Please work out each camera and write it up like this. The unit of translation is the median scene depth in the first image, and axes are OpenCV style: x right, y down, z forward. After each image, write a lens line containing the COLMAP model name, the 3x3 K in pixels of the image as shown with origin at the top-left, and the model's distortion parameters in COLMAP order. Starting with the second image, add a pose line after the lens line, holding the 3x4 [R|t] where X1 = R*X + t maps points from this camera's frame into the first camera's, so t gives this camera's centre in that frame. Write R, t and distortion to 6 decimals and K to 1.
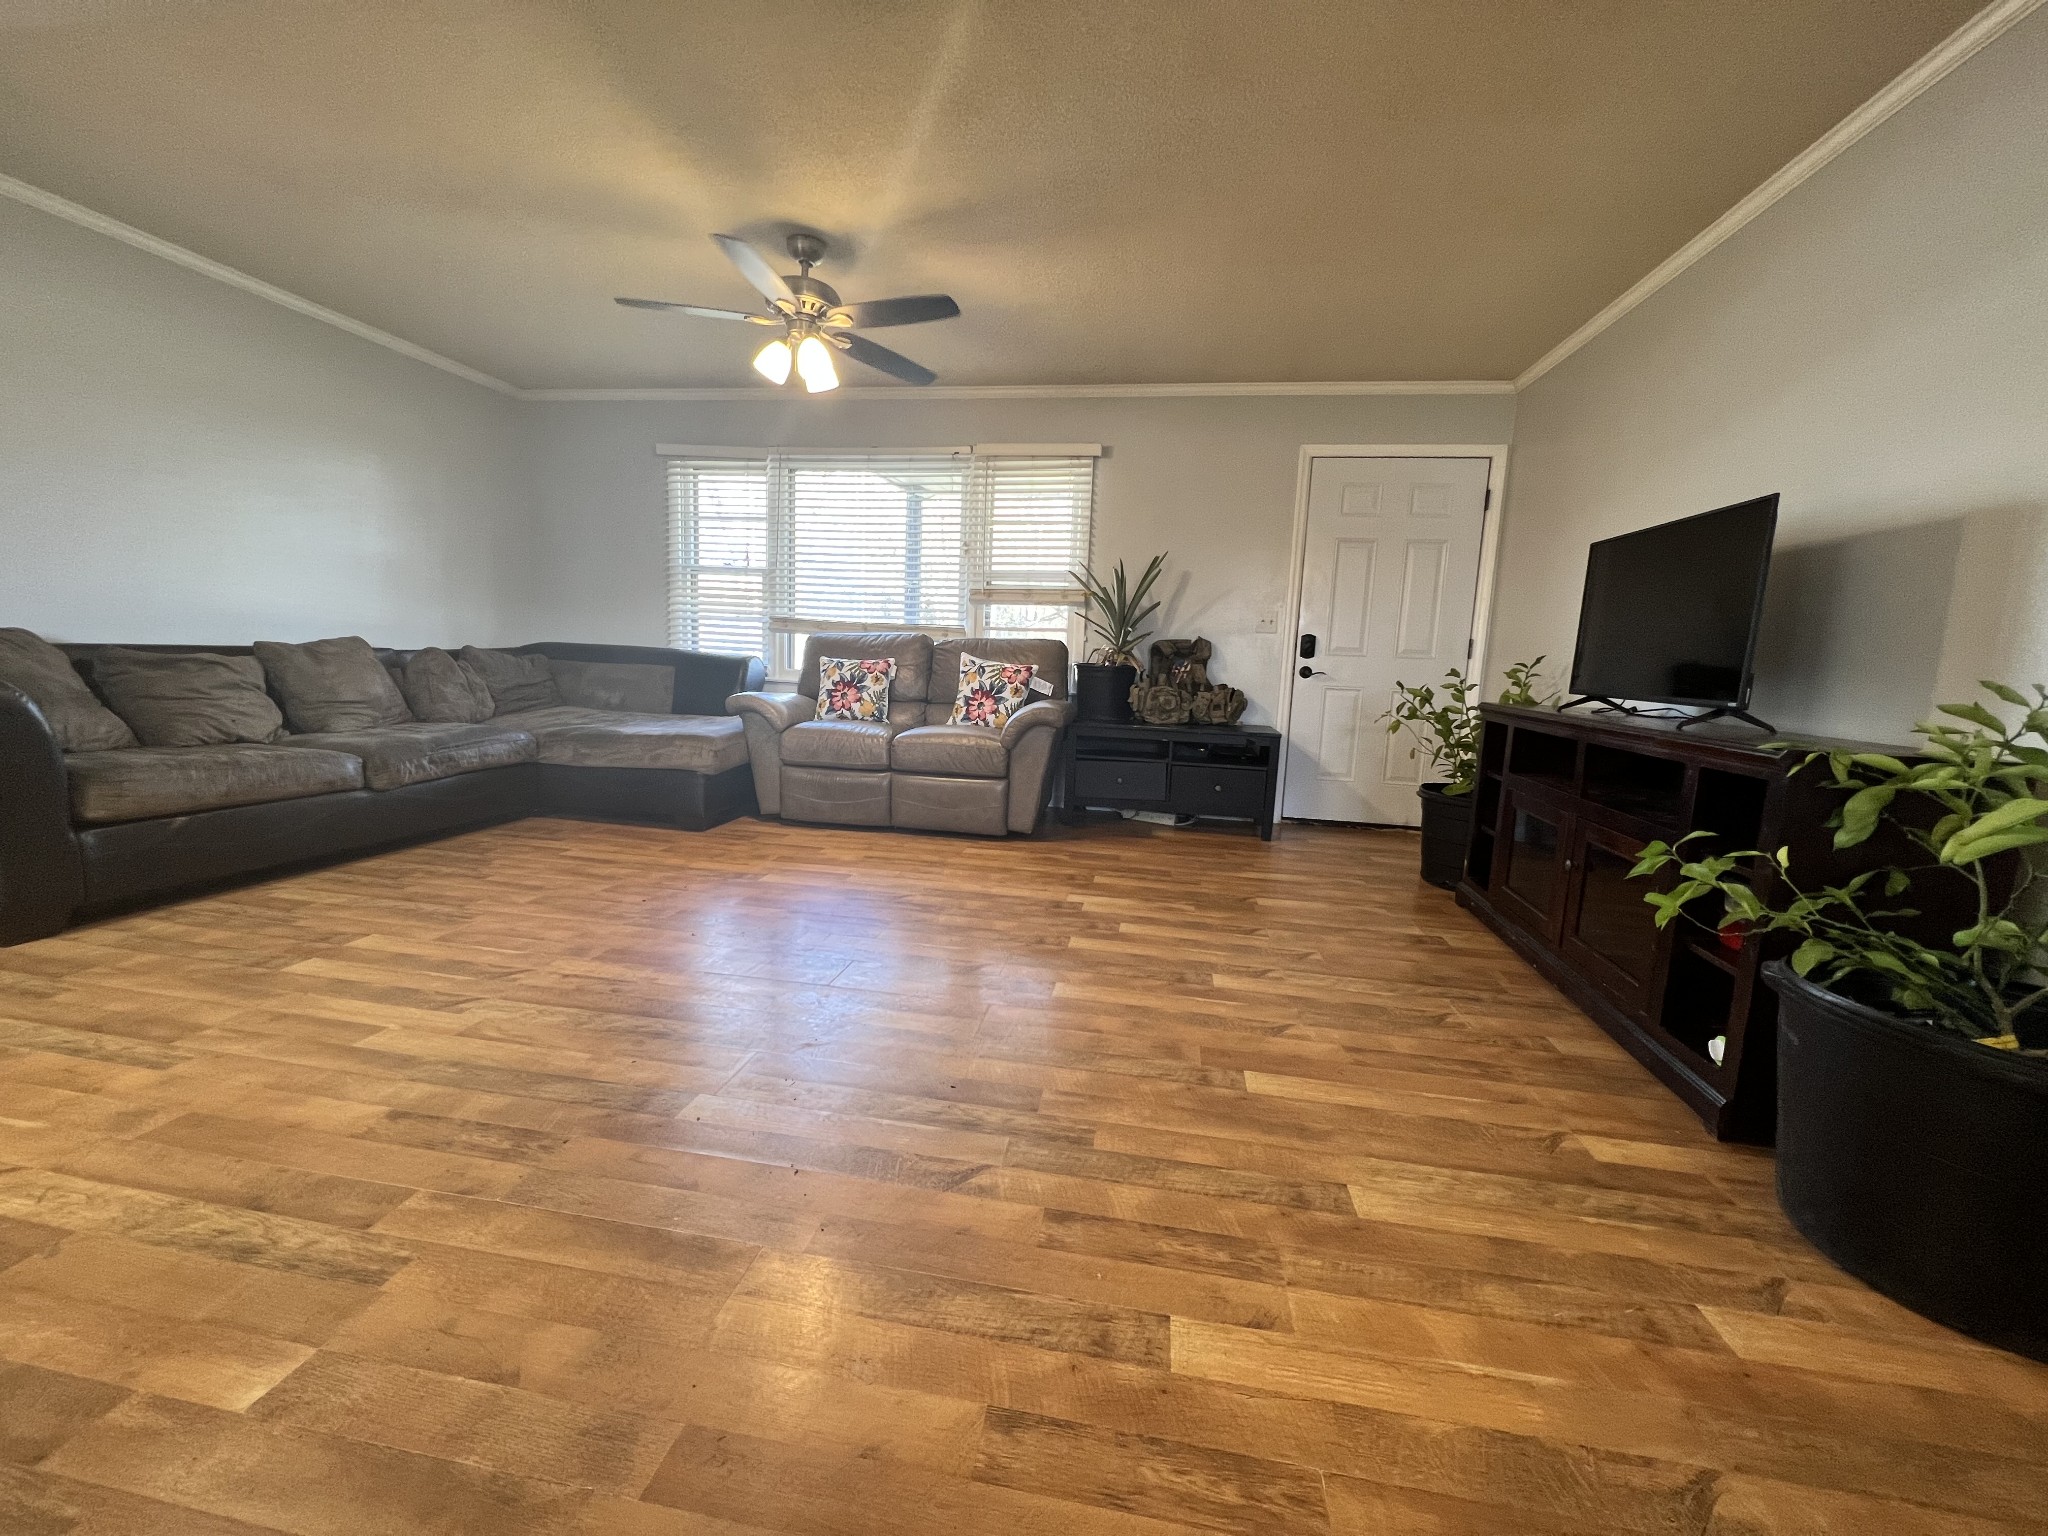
lens RADIAL K [[817.0, 0, 1018.6], [0, 817.0, 765.4], [0, 0, 1]] dist [-0.003151, 0.000677]
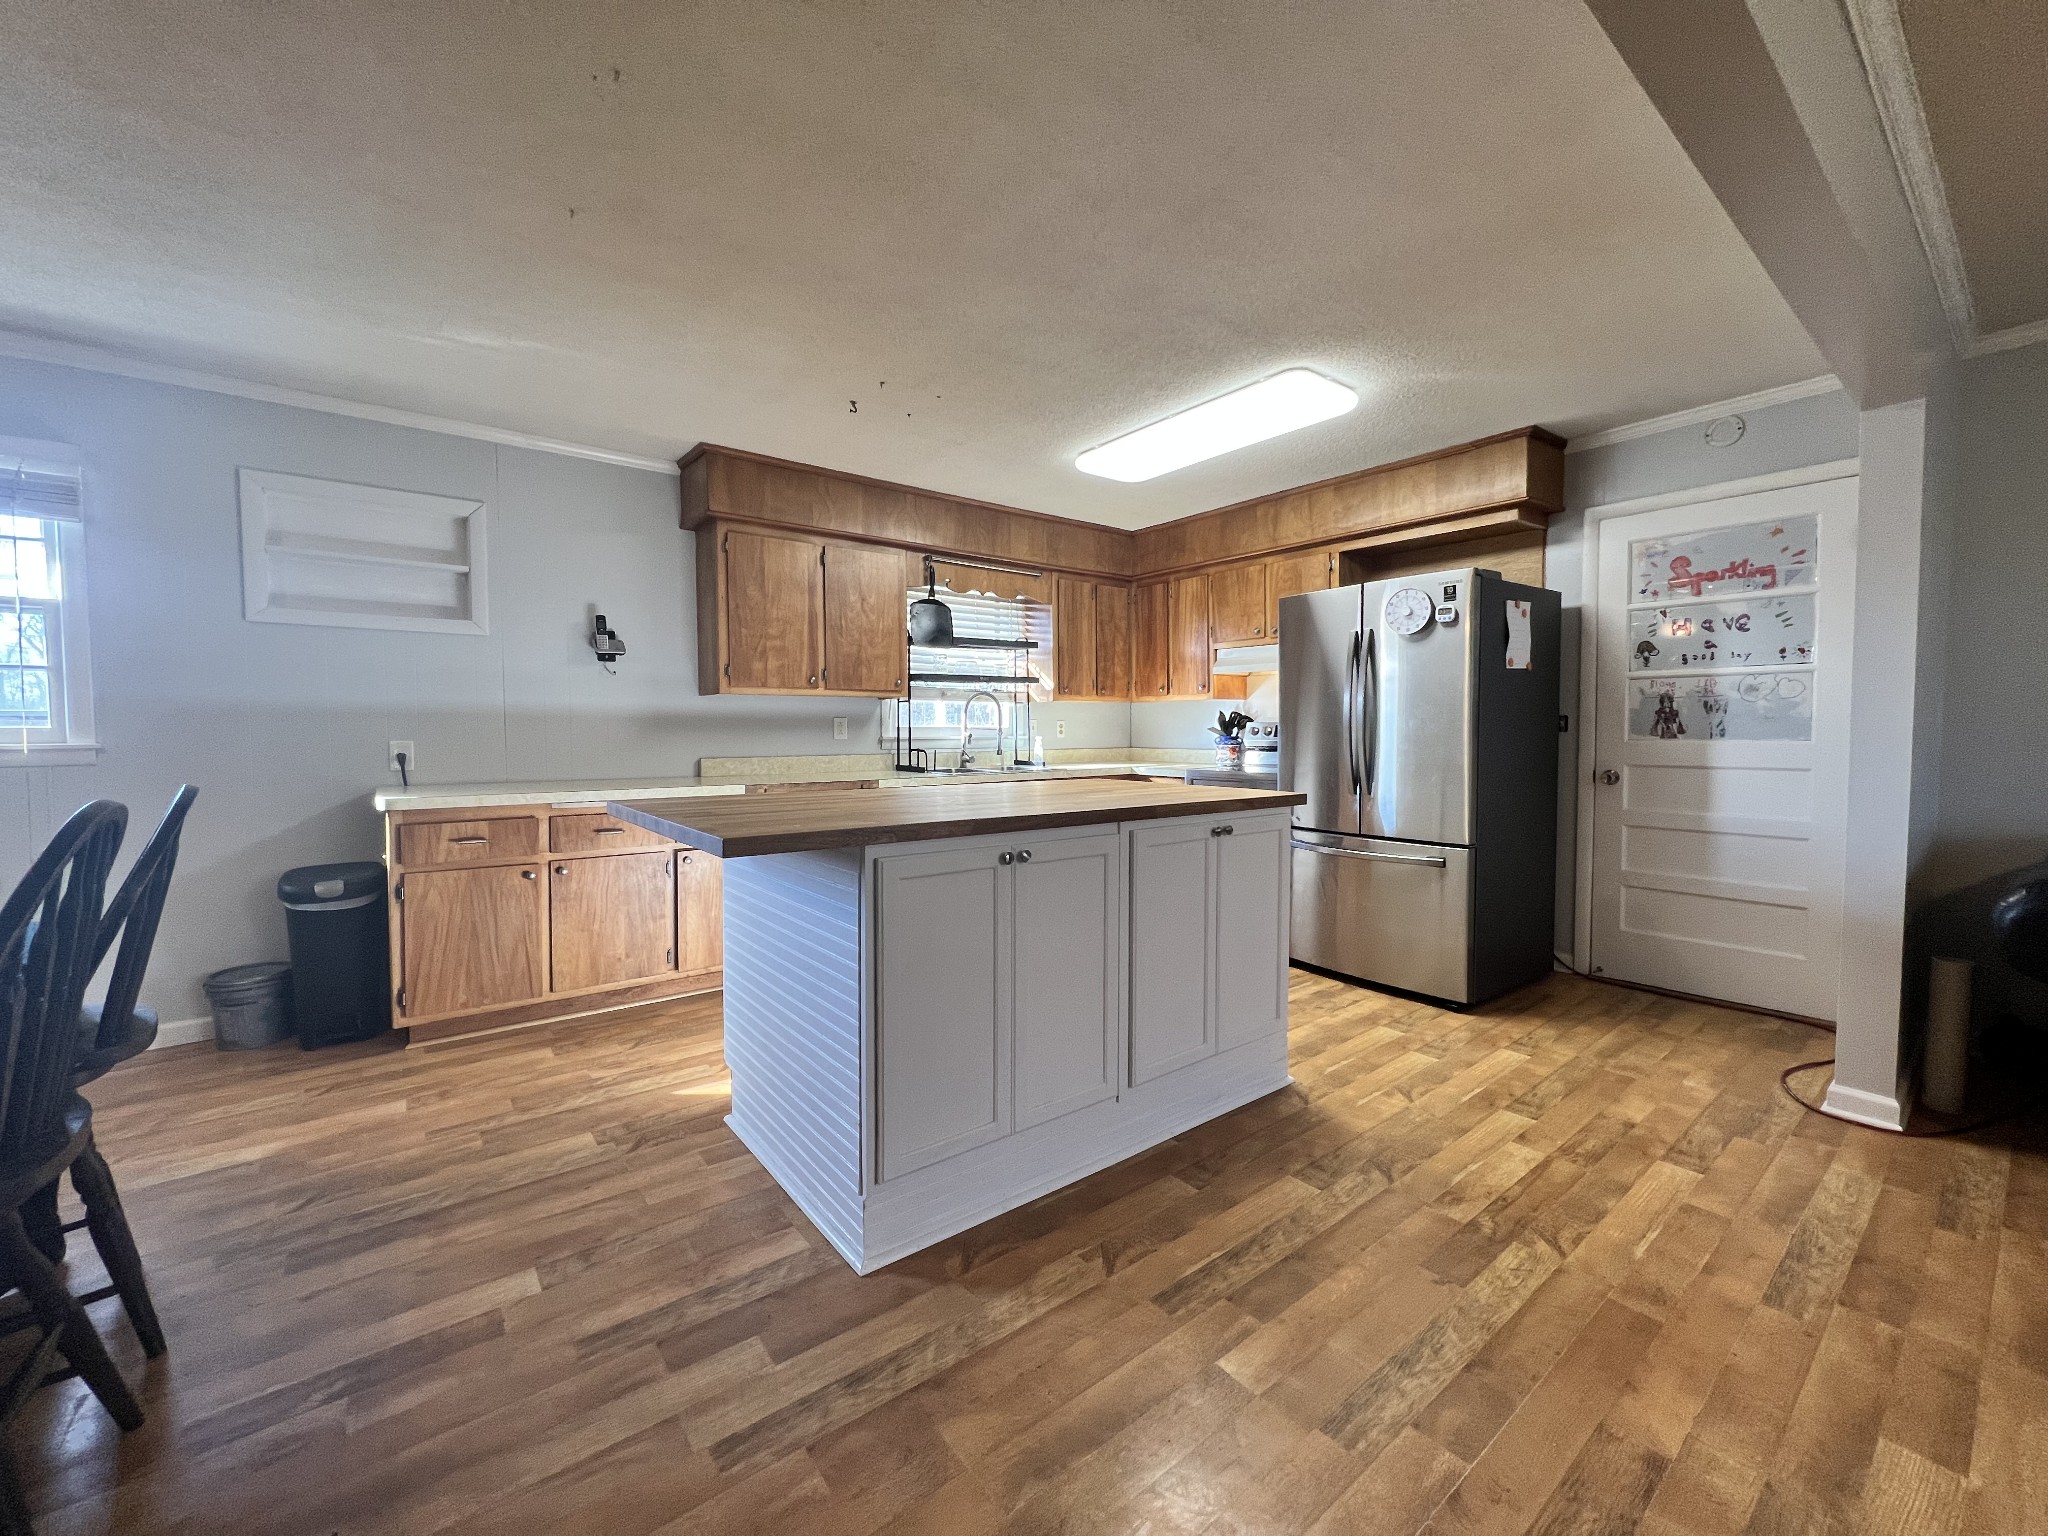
lens RADIAL K [[817.0, 0, 1024.5], [0, 817.0, 763.1], [0, 0, 1]] dist [-0.003151, 0.000677]
pose [[-0.669426, -0.008290, -0.742833, 0.145174], [-0.126687, 0.986564, 0.103157, -0.145395], [0.731997, 0.163163, -0.661482, 0.551692]]
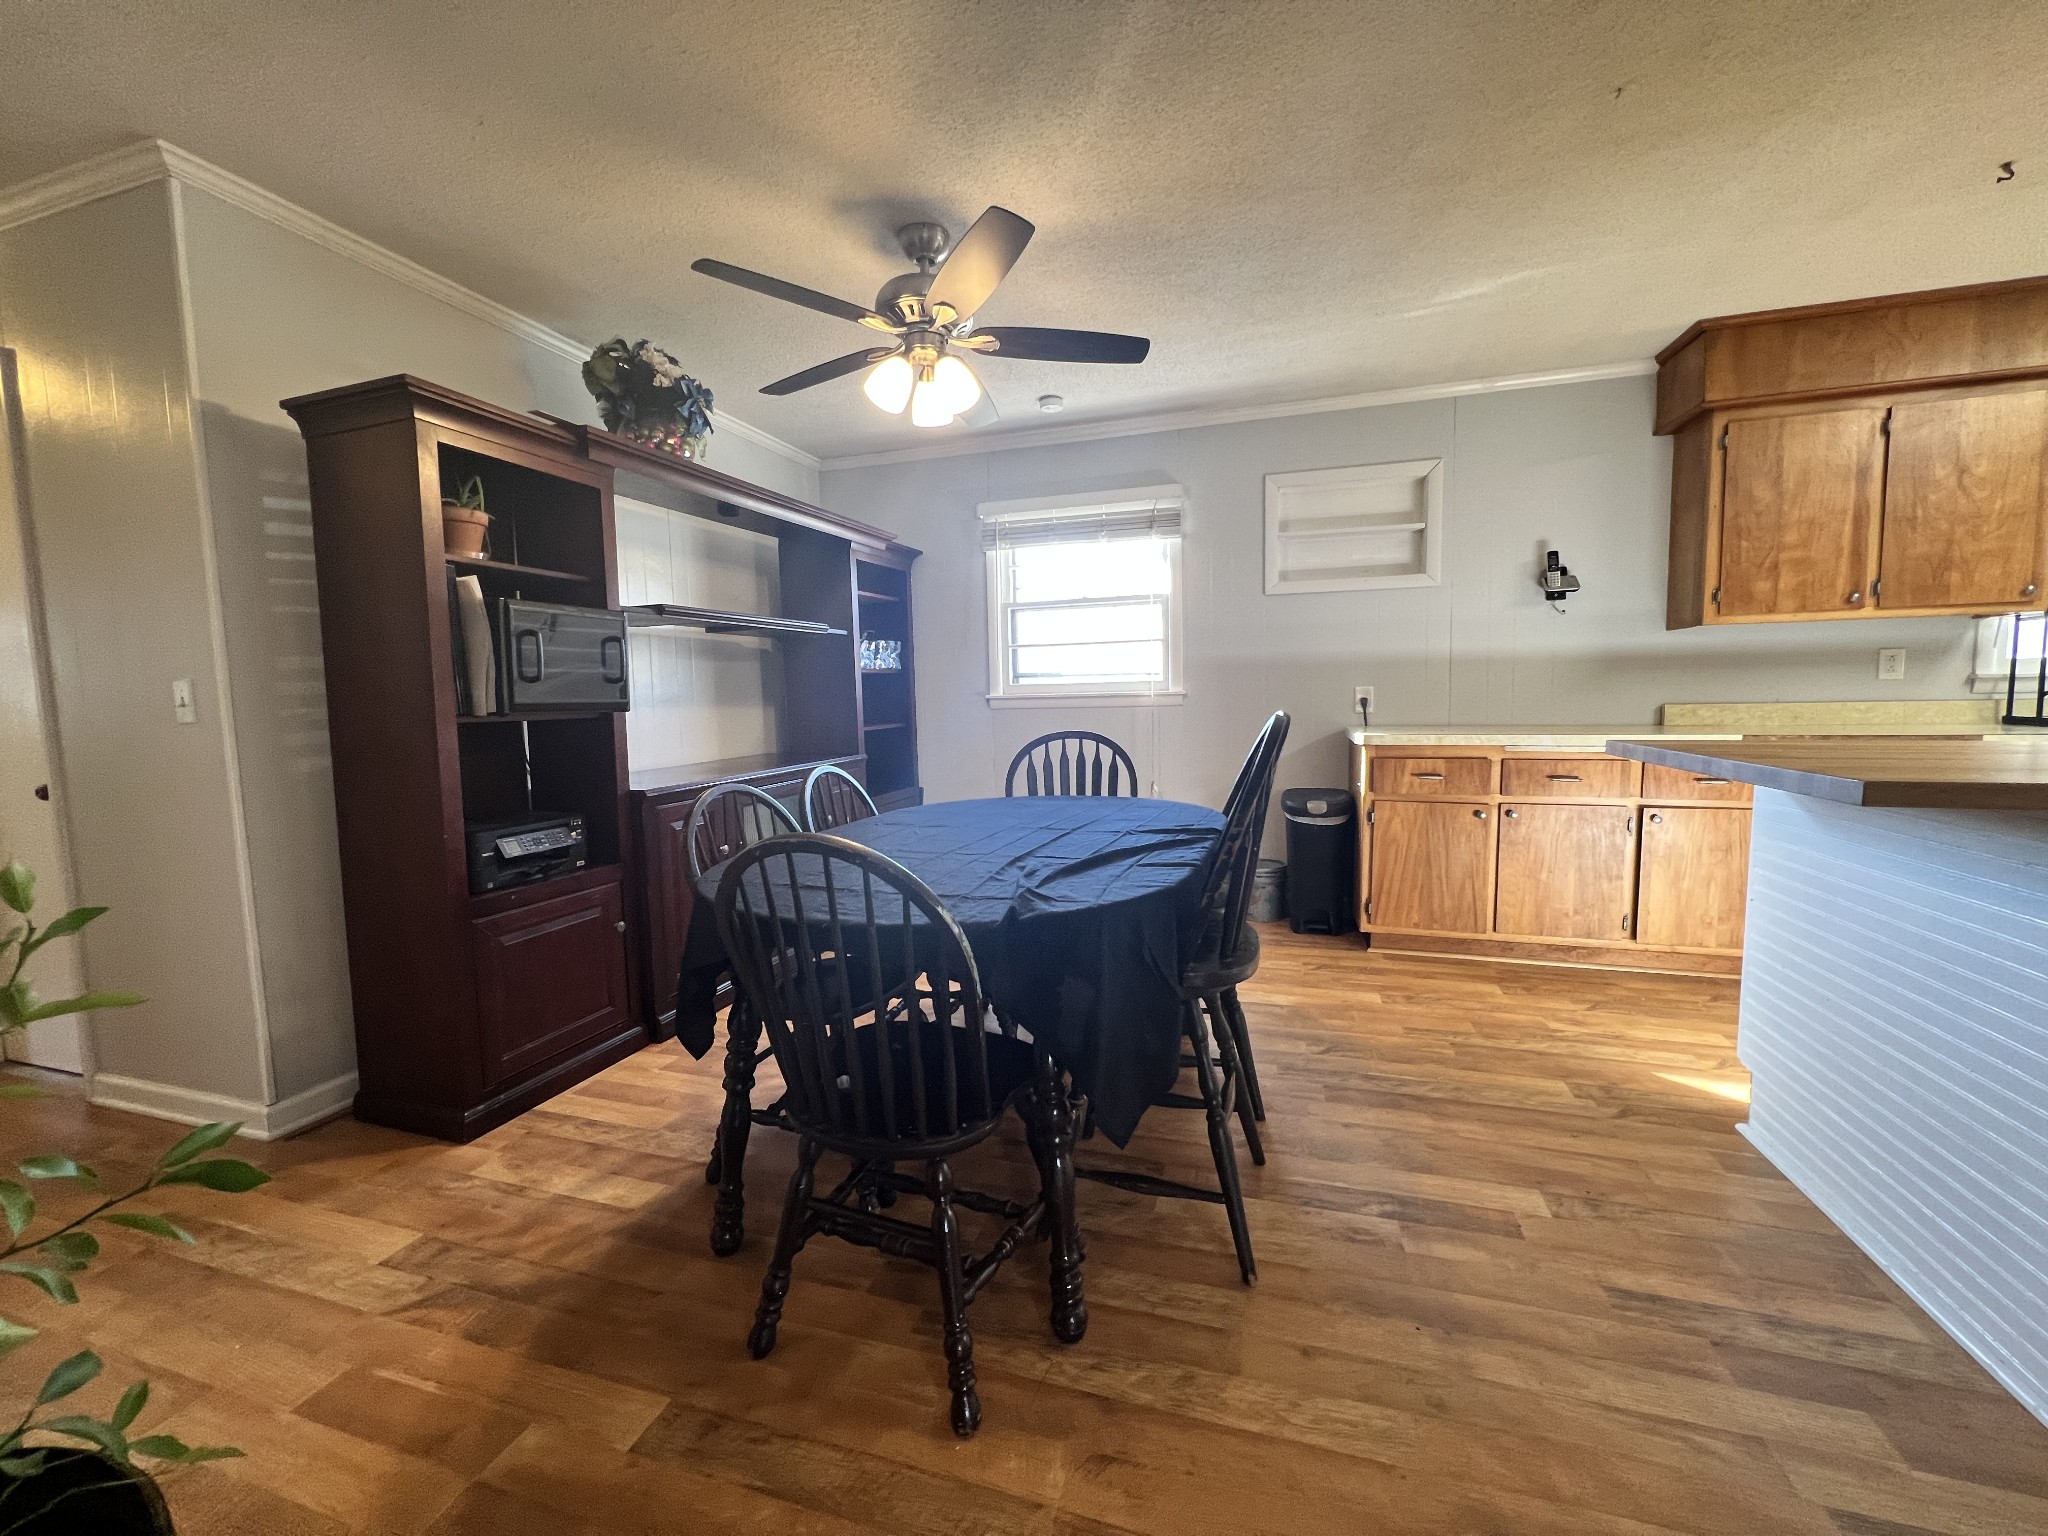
lens RADIAL K [[817.0, 0, 1019.9], [0, 817.0, 763.2], [0, 0, 1]] dist [-0.003151, 0.000677]
pose [[-0.990429, -0.031751, 0.134321, 0.254696], [-0.001132, 0.975017, 0.222127, -0.117879], [-0.138018, 0.219849, -0.965721, 0.523563]]
